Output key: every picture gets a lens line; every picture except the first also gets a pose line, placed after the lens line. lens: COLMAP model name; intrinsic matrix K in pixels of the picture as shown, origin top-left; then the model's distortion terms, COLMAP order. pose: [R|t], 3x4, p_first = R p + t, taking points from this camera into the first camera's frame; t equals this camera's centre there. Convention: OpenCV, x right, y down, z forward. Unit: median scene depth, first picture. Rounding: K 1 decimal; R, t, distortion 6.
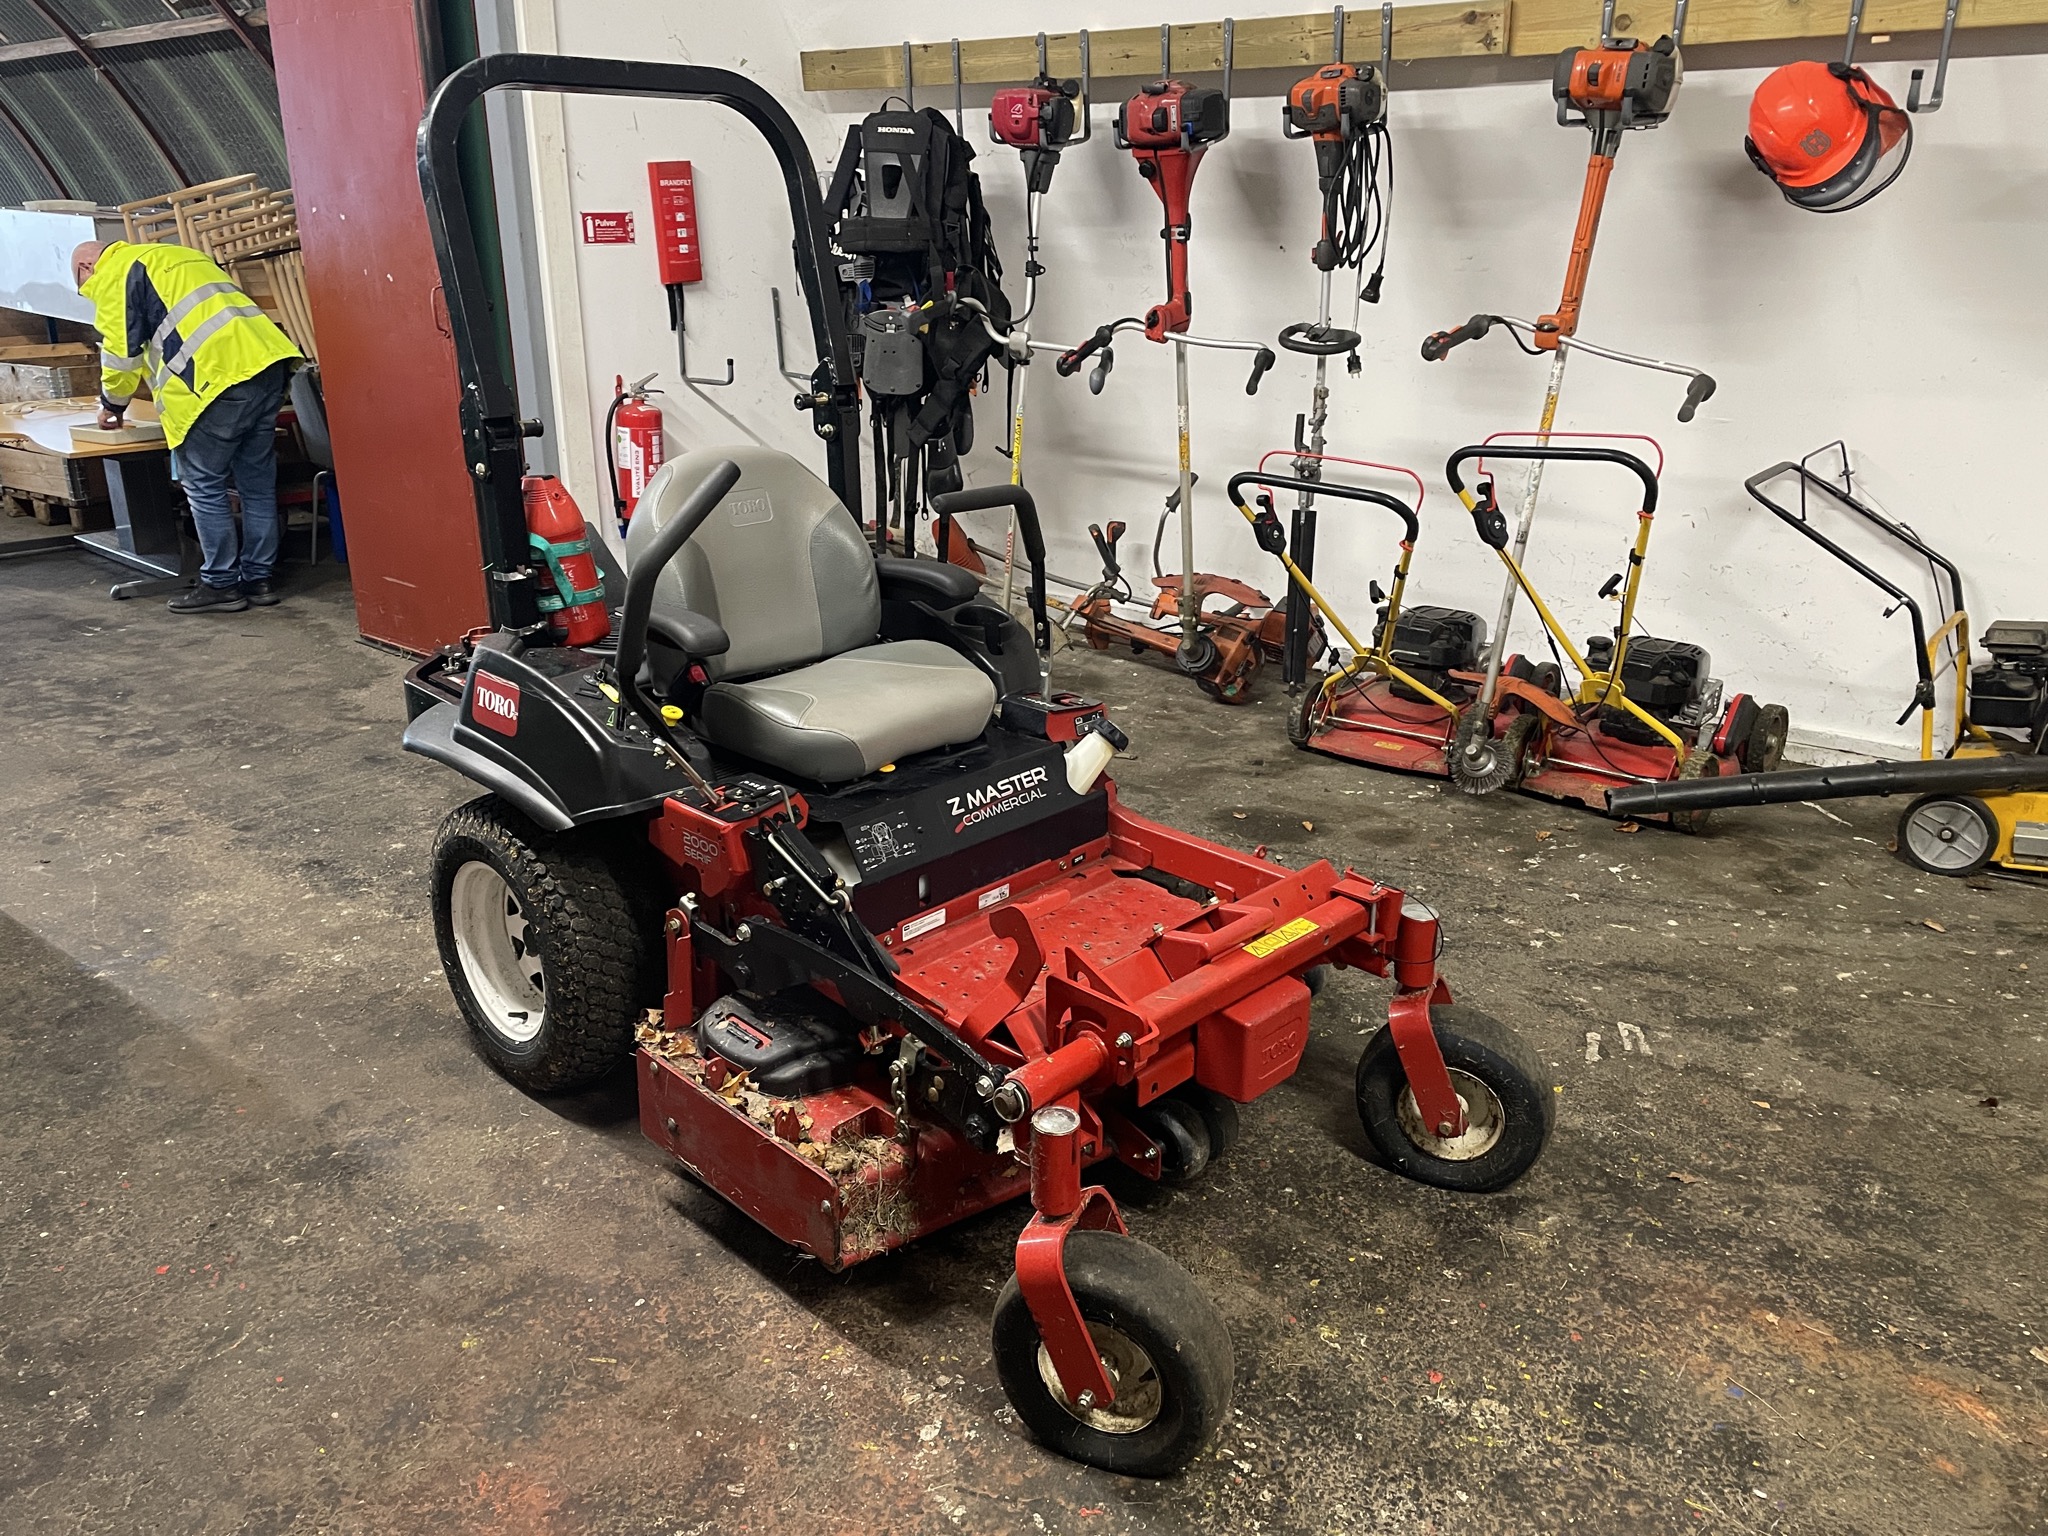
lens RADIAL K [[1545.7, 0, 1022.0], [0, 1545.7, 734.4], [0, 0, 1]] dist [0.091316, -0.118494]
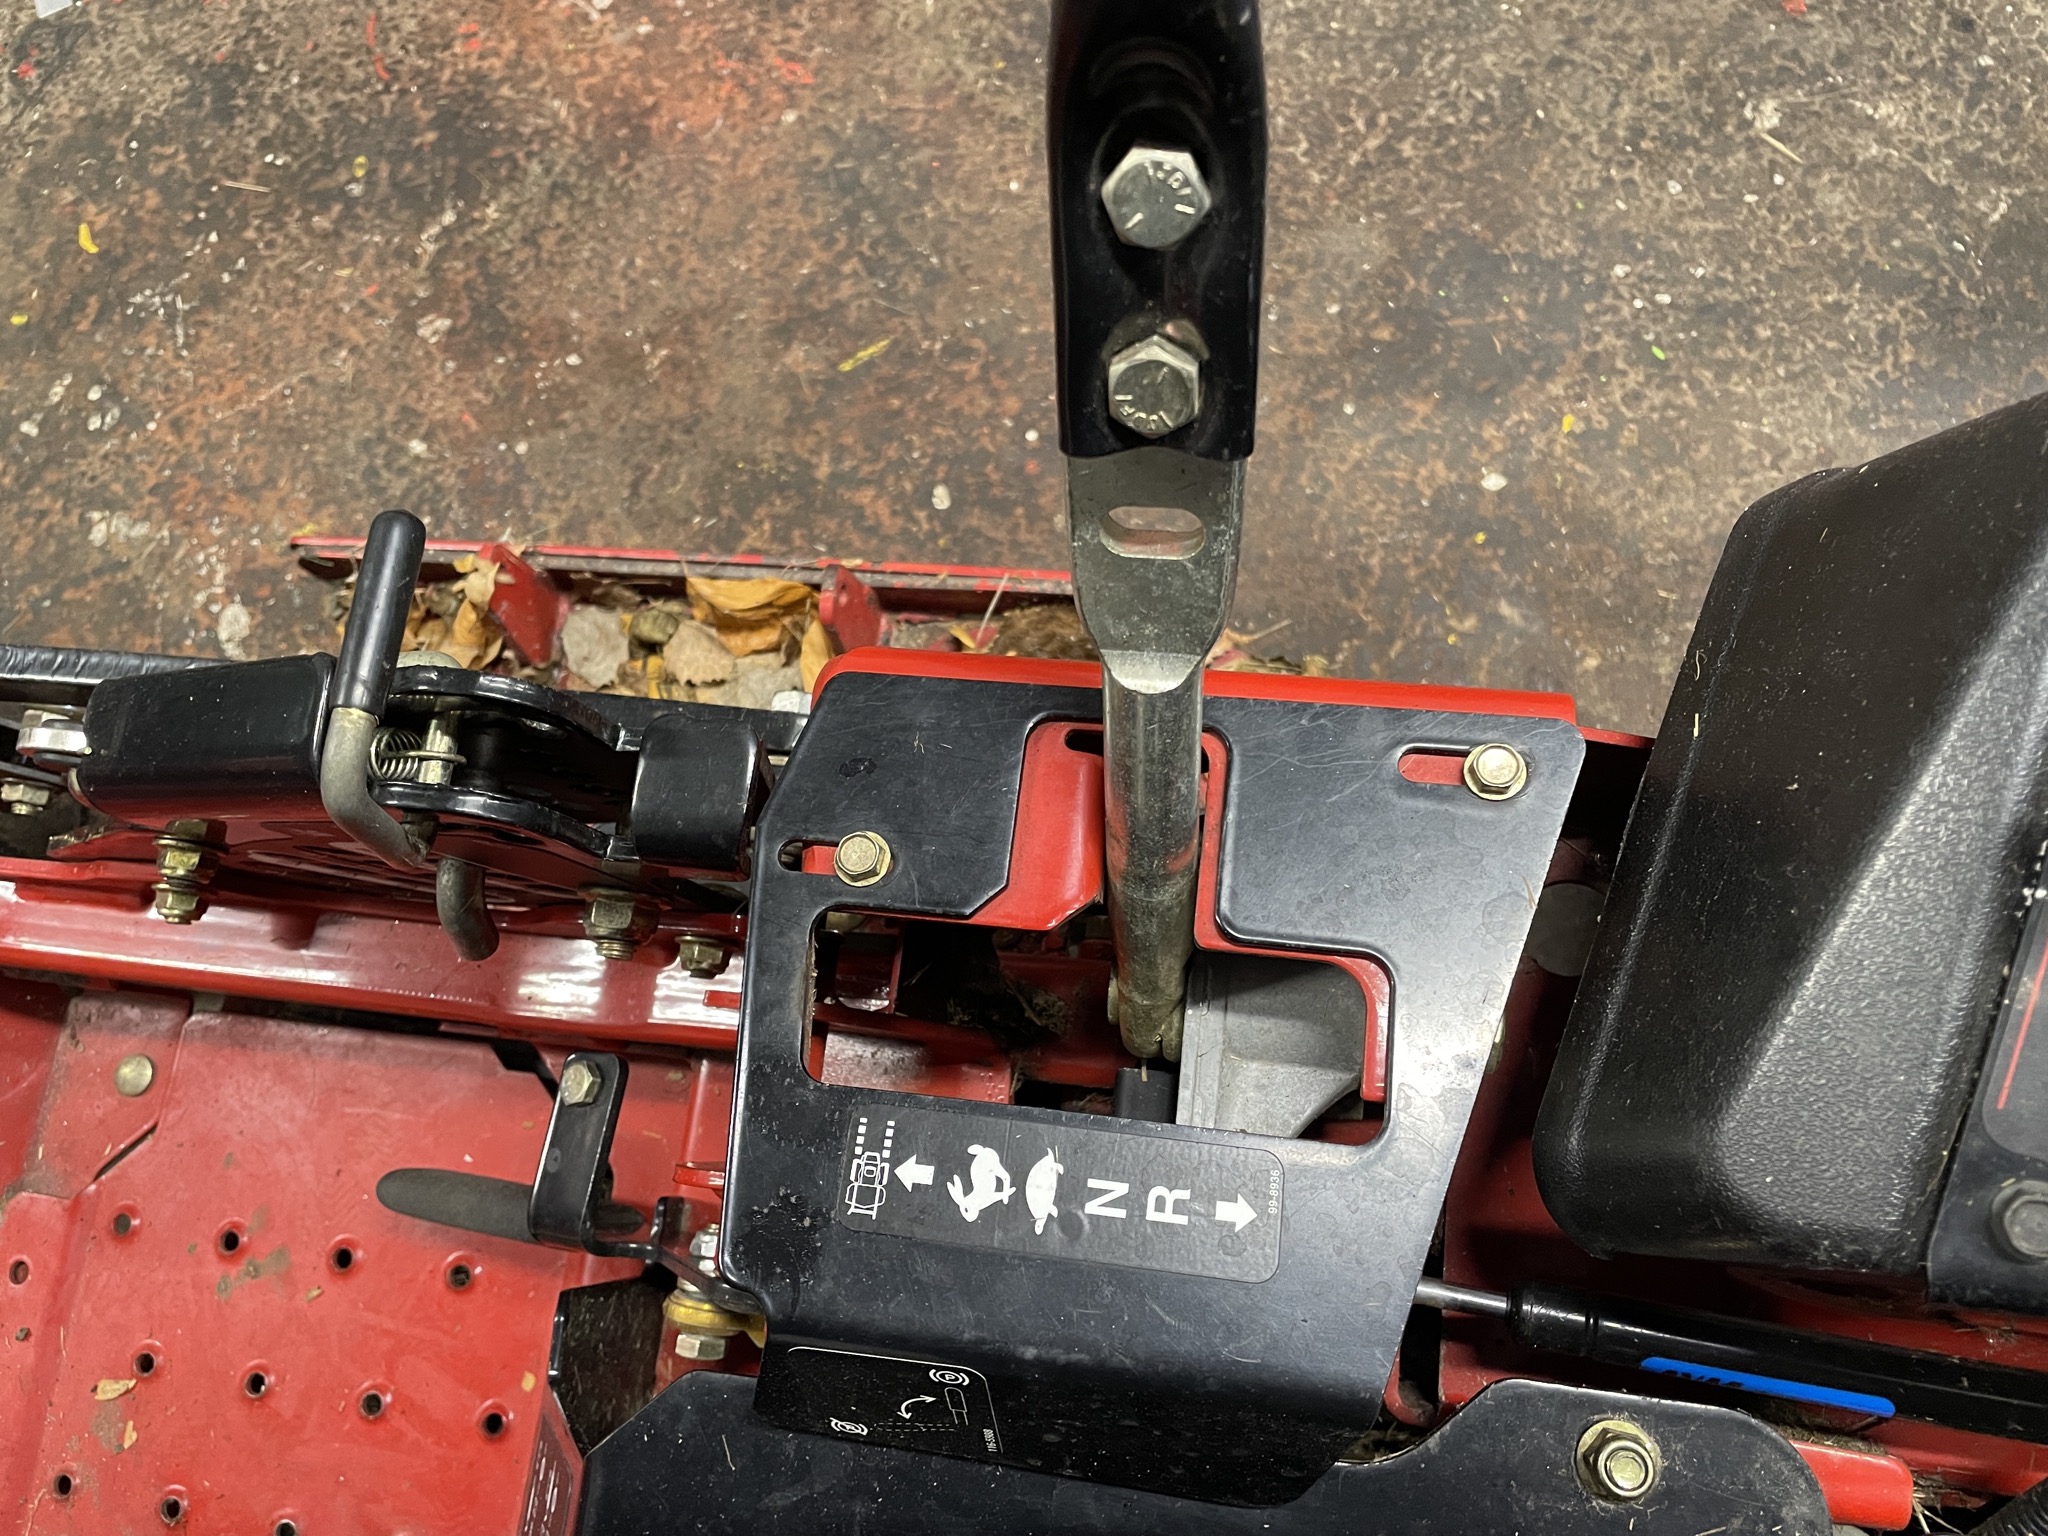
lens RADIAL K [[1545.7, 0, 1041.3], [0, 1545.7, 763.8], [0, 0, 1]] dist [0.091316, -0.118494]
pose [[-0.781495, 0.622822, -0.036853, -0.149247], [-0.061213, -0.017756, 0.997967, -0.071738], [0.620902, 0.782162, 0.052001, 0.783338]]
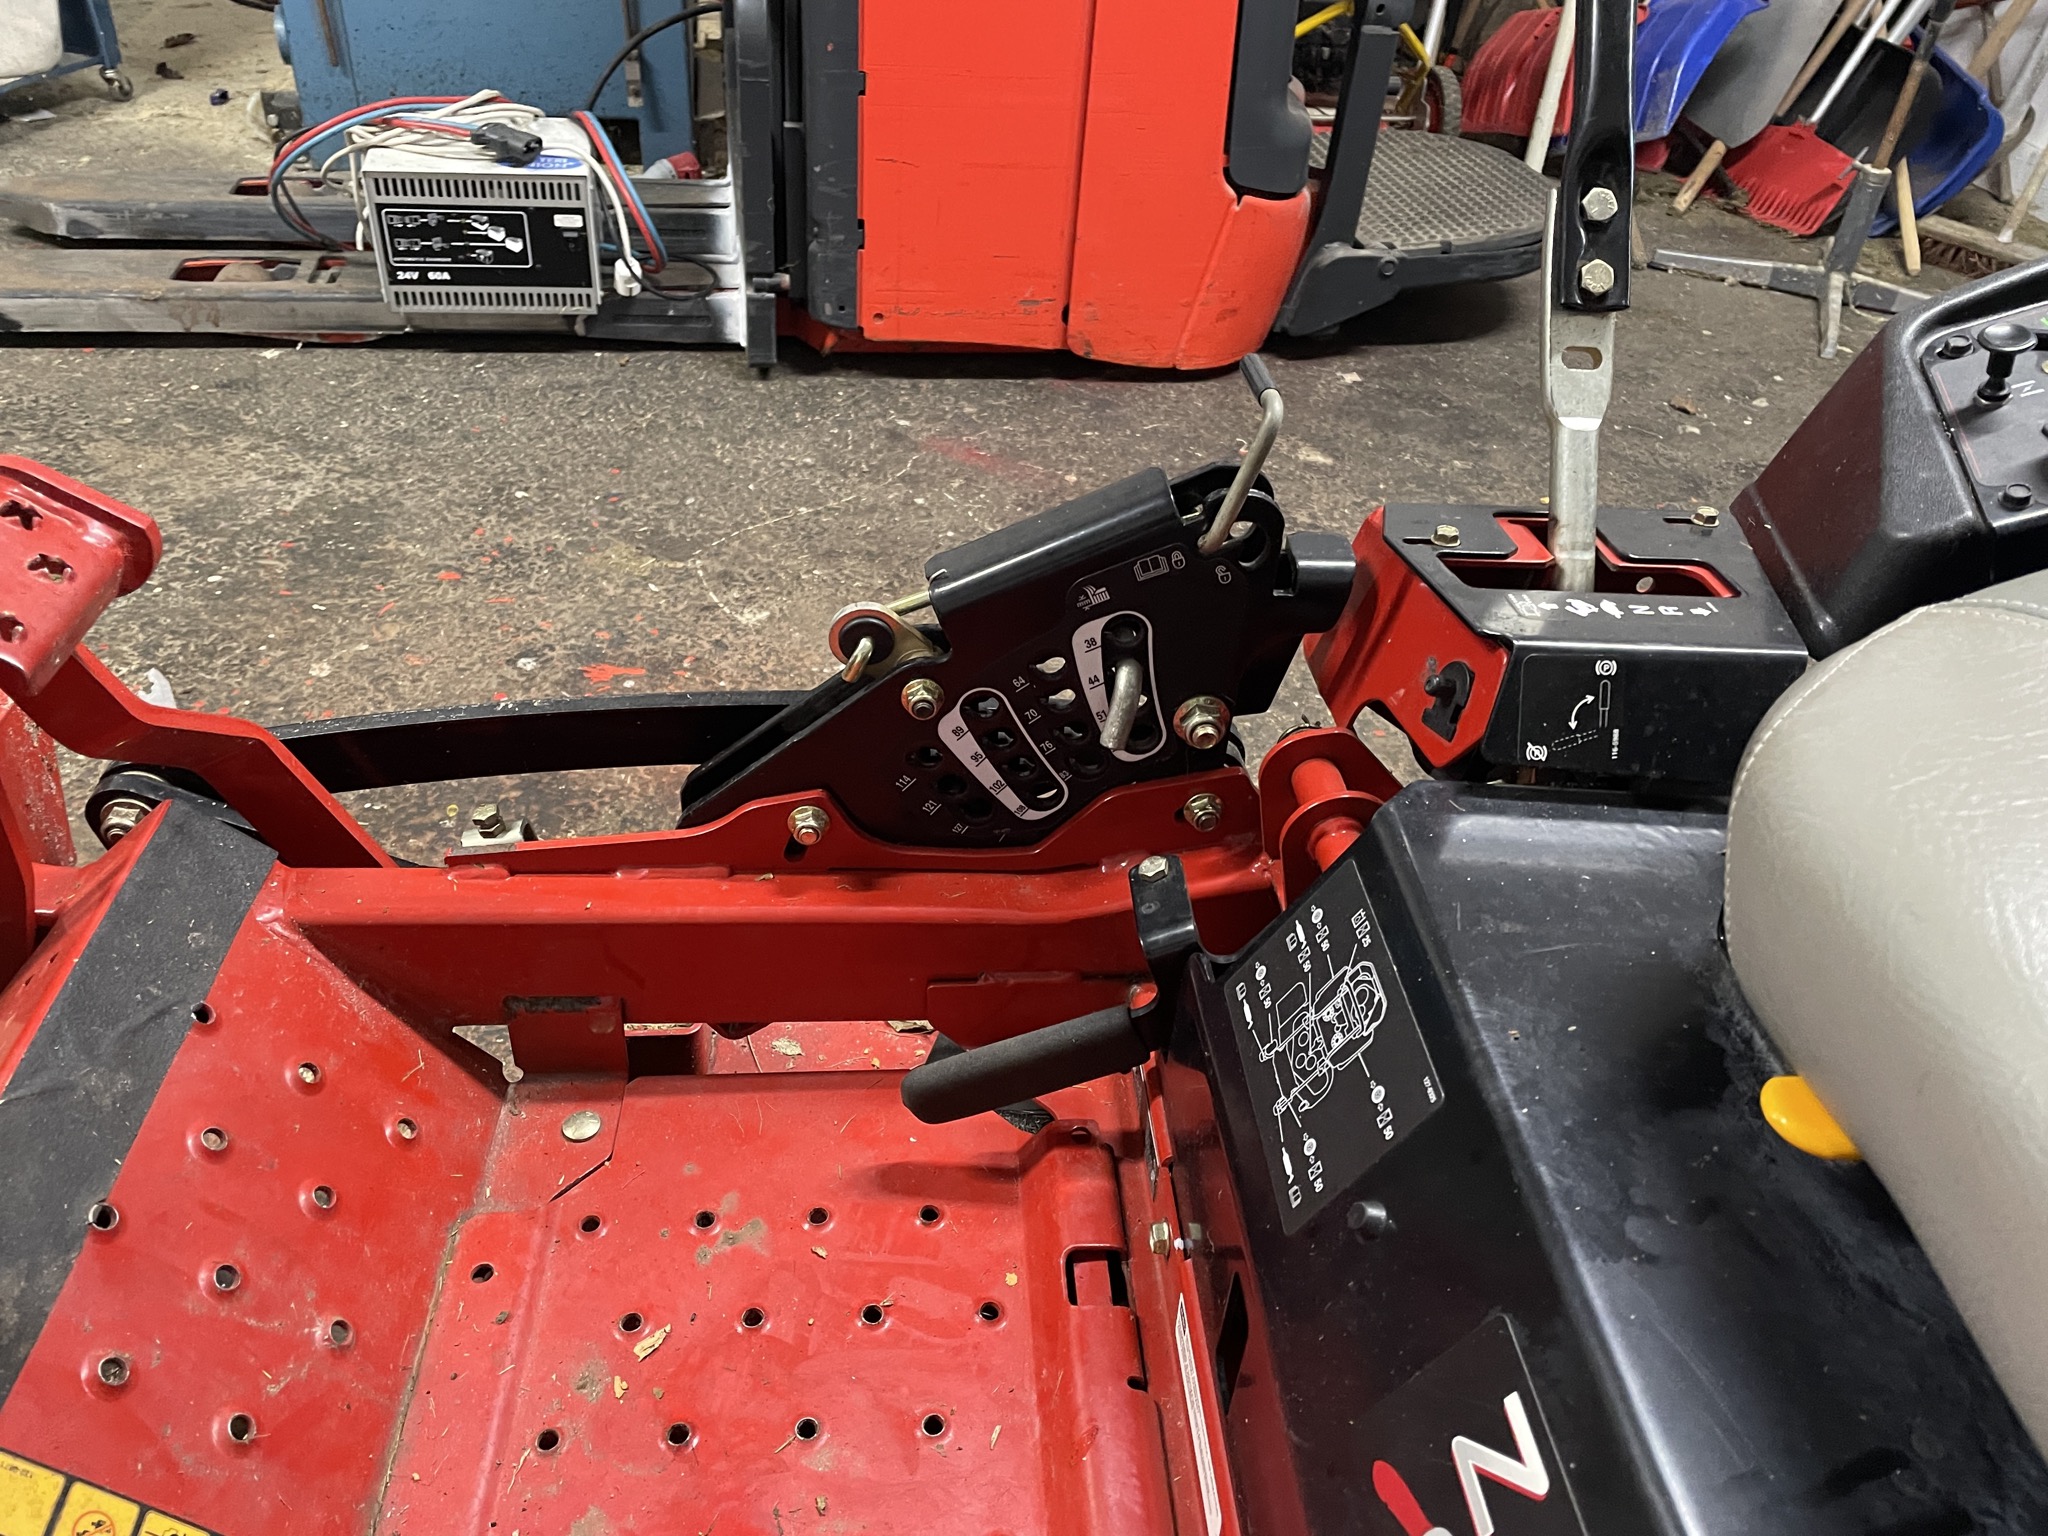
lens RADIAL K [[1545.7, 0, 1038.7], [0, 1545.7, 743.9], [0, 0, 1]] dist [0.091316, -0.118494]
pose [[-0.656605, 0.405412, -0.636012, 0.050978], [-0.311445, 0.622269, 0.718181, -0.085307], [0.686929, 0.669644, -0.282321, 0.828732]]
